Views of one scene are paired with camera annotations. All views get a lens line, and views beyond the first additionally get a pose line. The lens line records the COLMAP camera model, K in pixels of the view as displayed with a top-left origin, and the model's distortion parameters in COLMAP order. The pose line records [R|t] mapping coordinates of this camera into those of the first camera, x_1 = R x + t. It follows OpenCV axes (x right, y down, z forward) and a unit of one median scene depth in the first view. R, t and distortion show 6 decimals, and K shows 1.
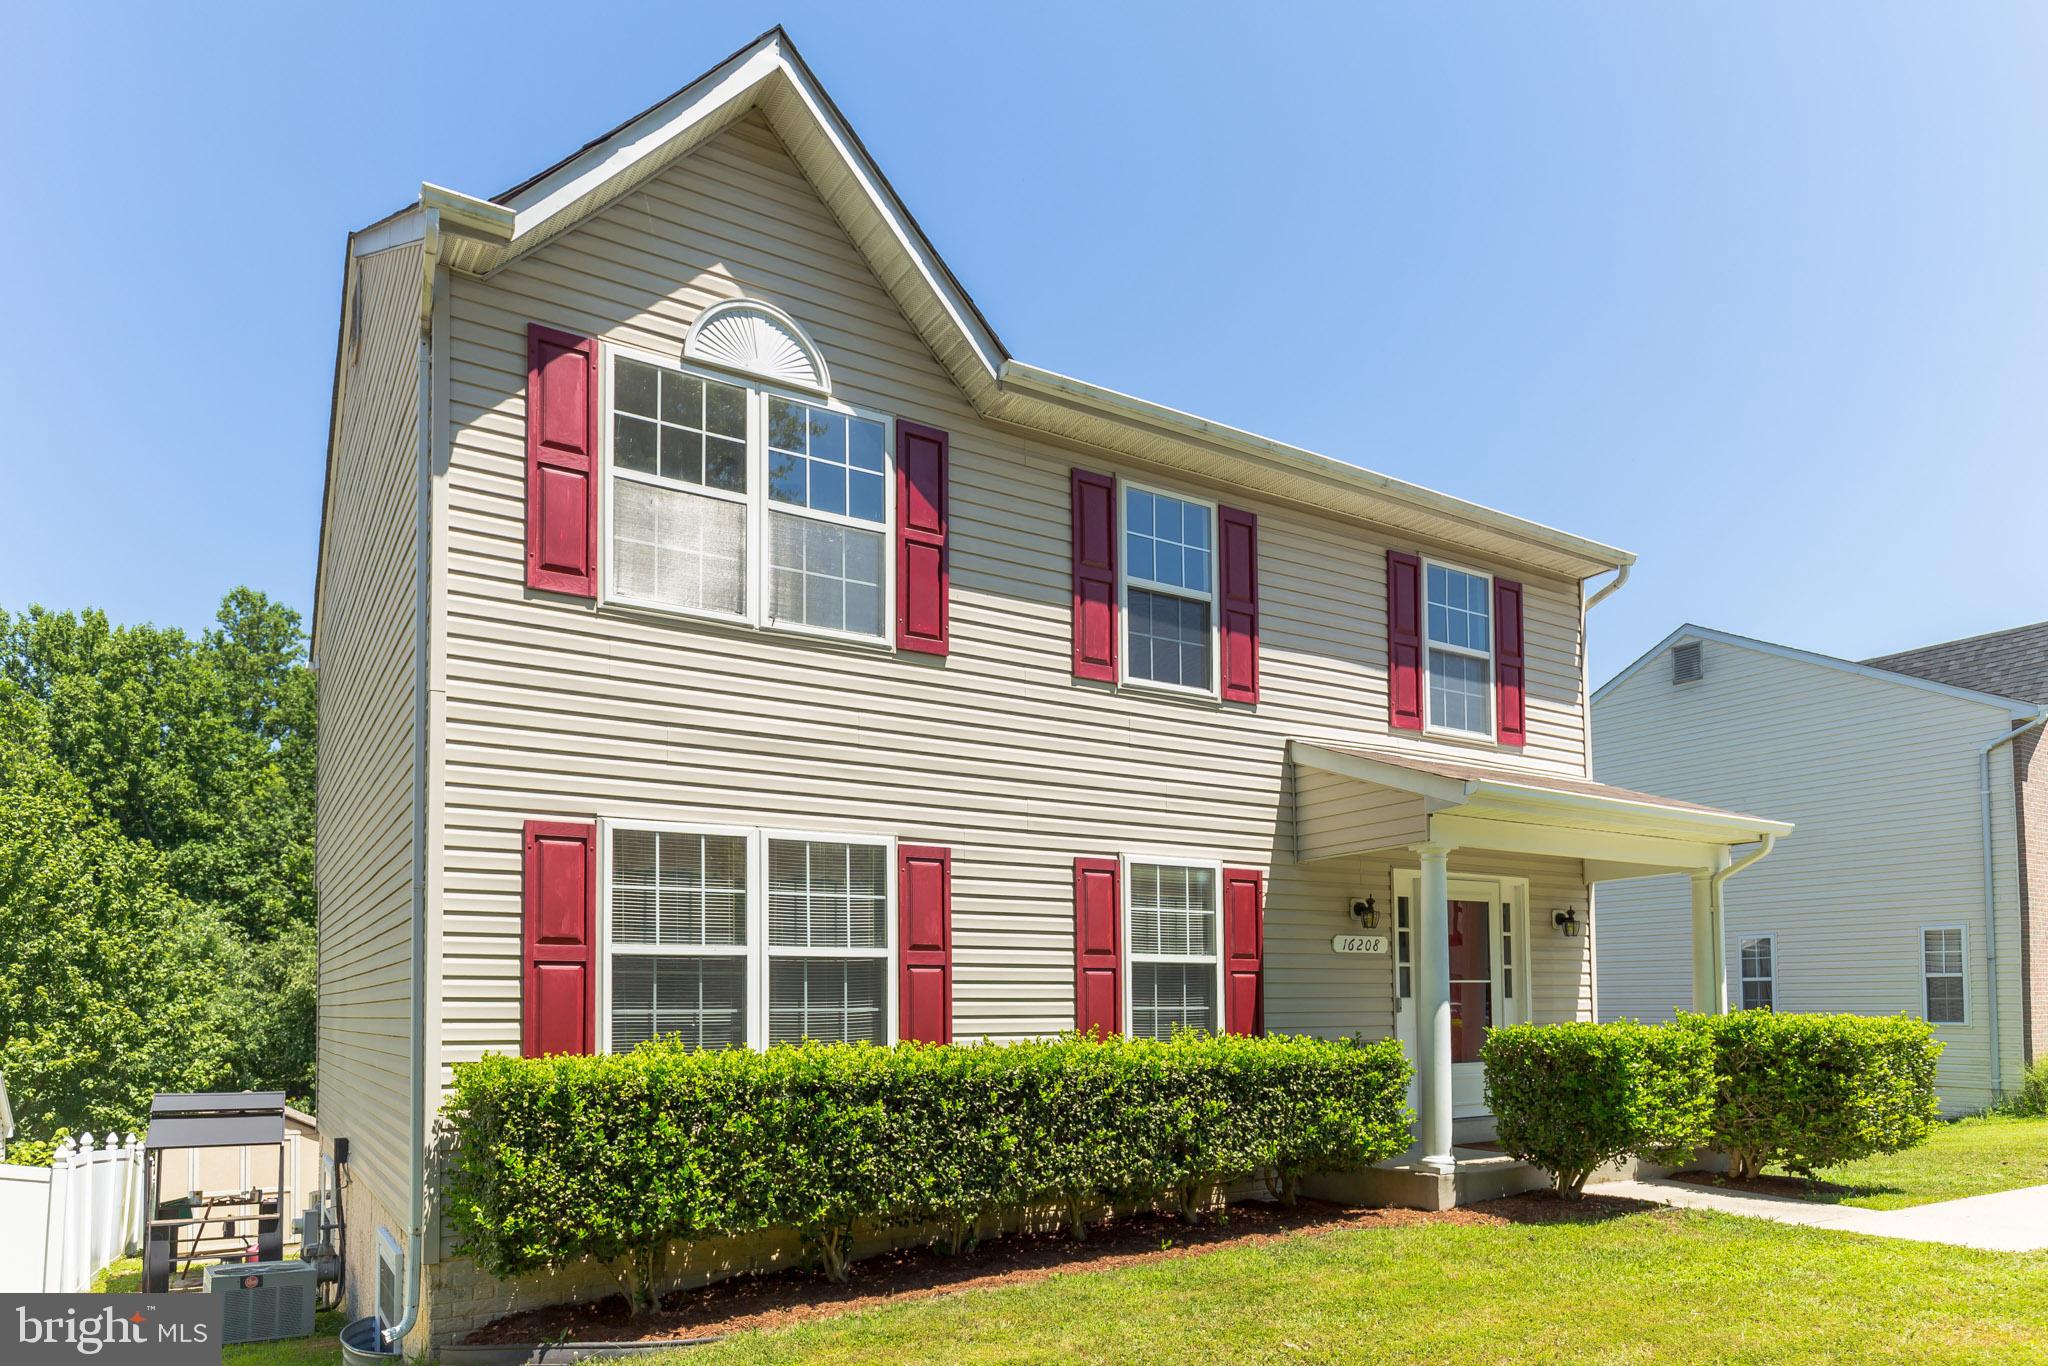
lens RADIAL K [[1251.3, 0, 1024.0], [0, 1251.3, 683.0], [0, 0, 1]] dist [0.000330, -0.000534]
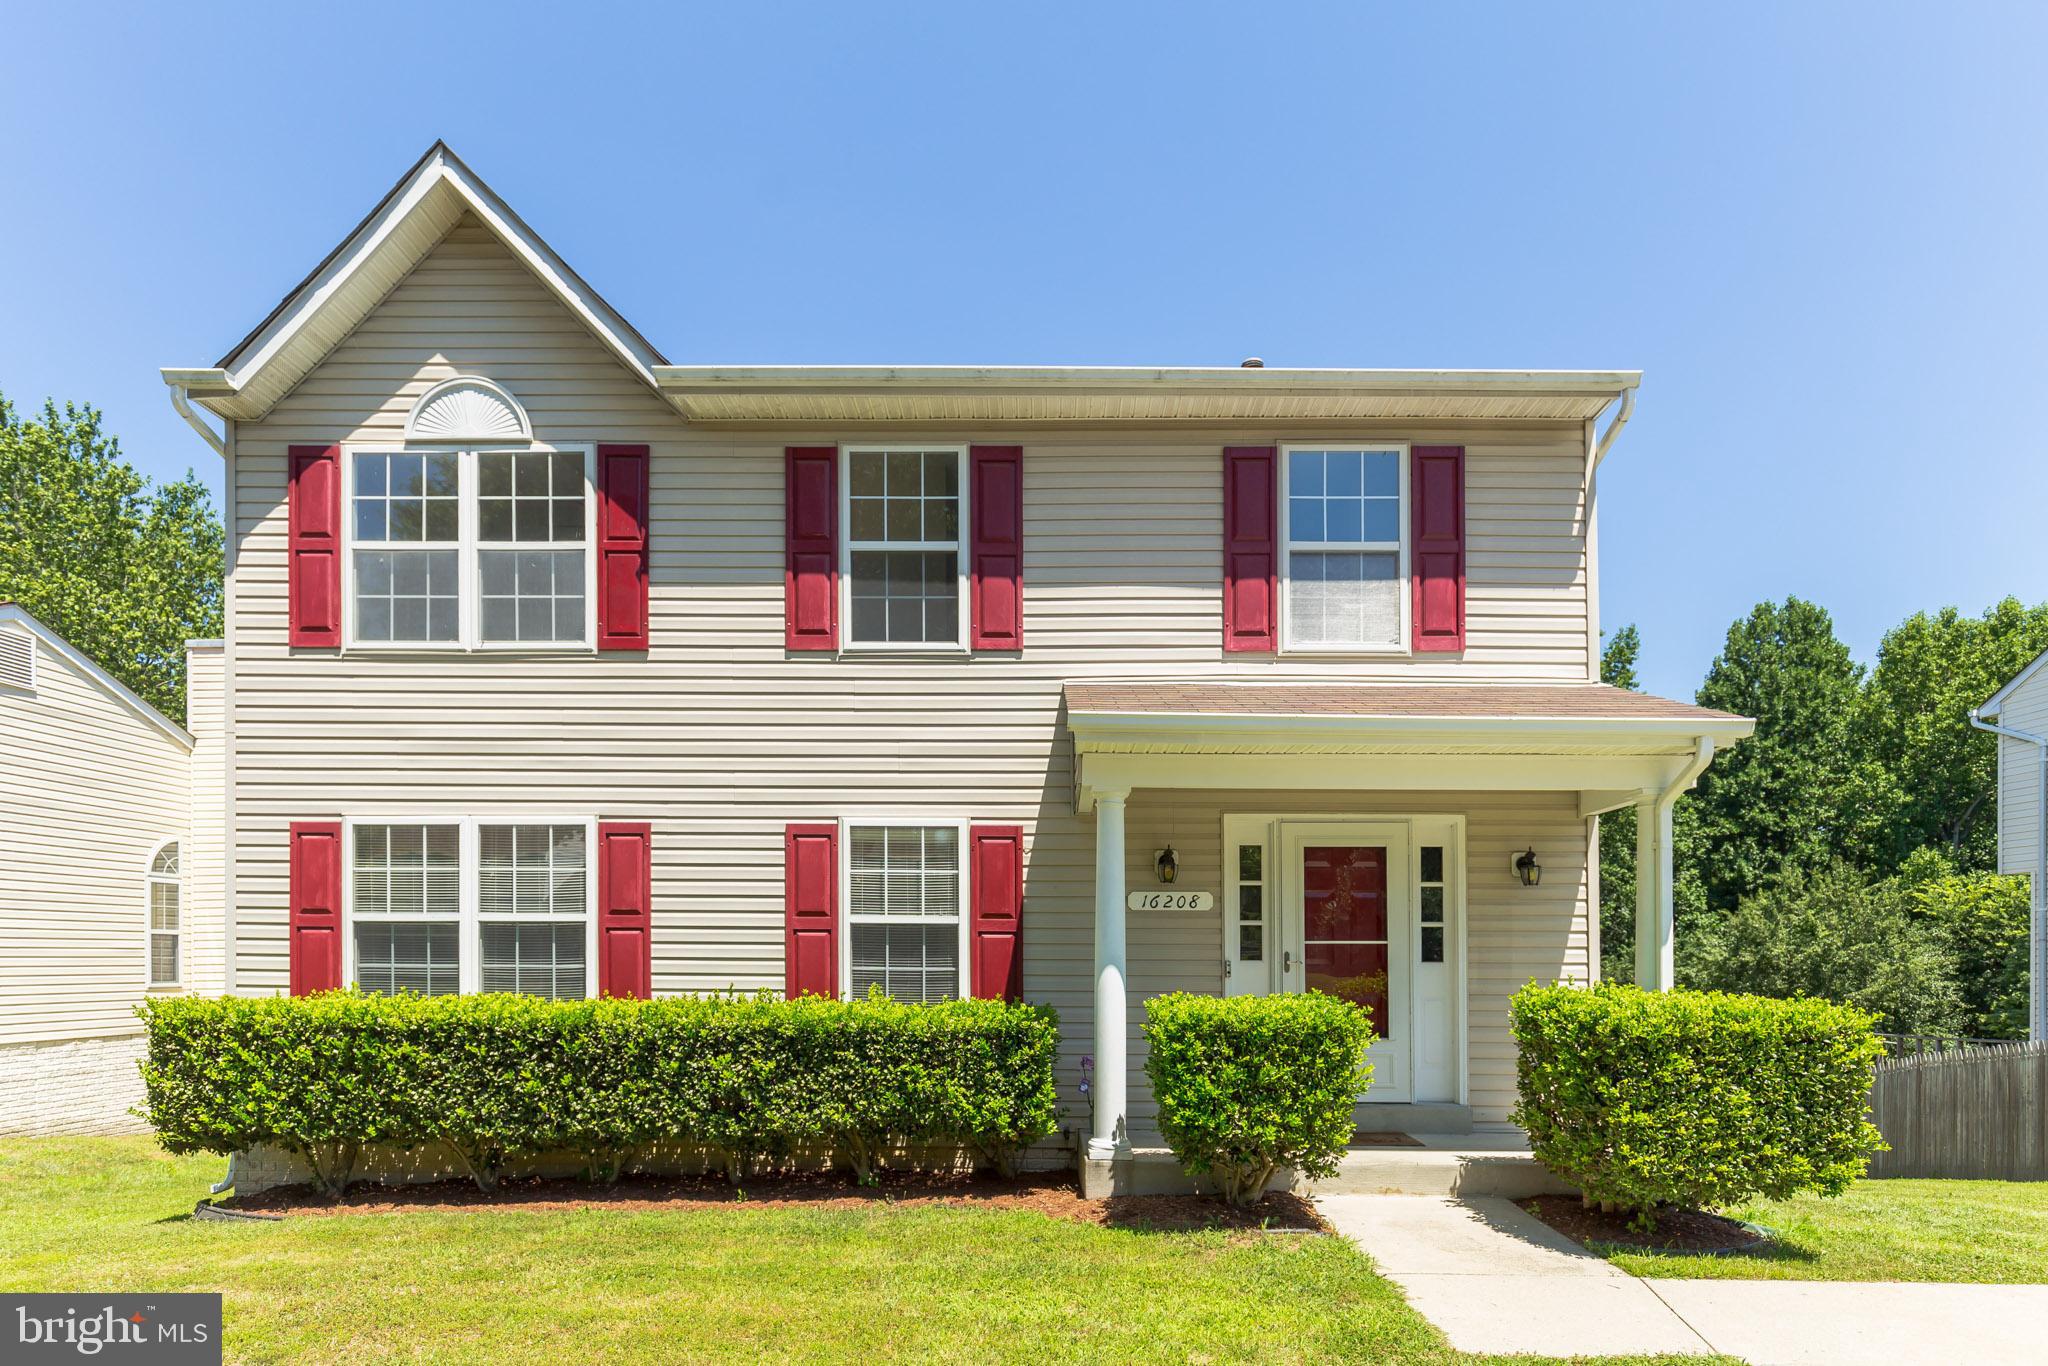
lens RADIAL K [[1158.0, 0, 1025.6], [0, 1158.0, 721.9], [0, 0, 1]] dist [-0.003493, -0.001041]
pose [[0.842294, -0.098437, -0.529954, 0.753093], [0.124985, 0.992054, 0.014377, 0.068708], [0.524328, -0.078346, 0.847904, 0.306448]]
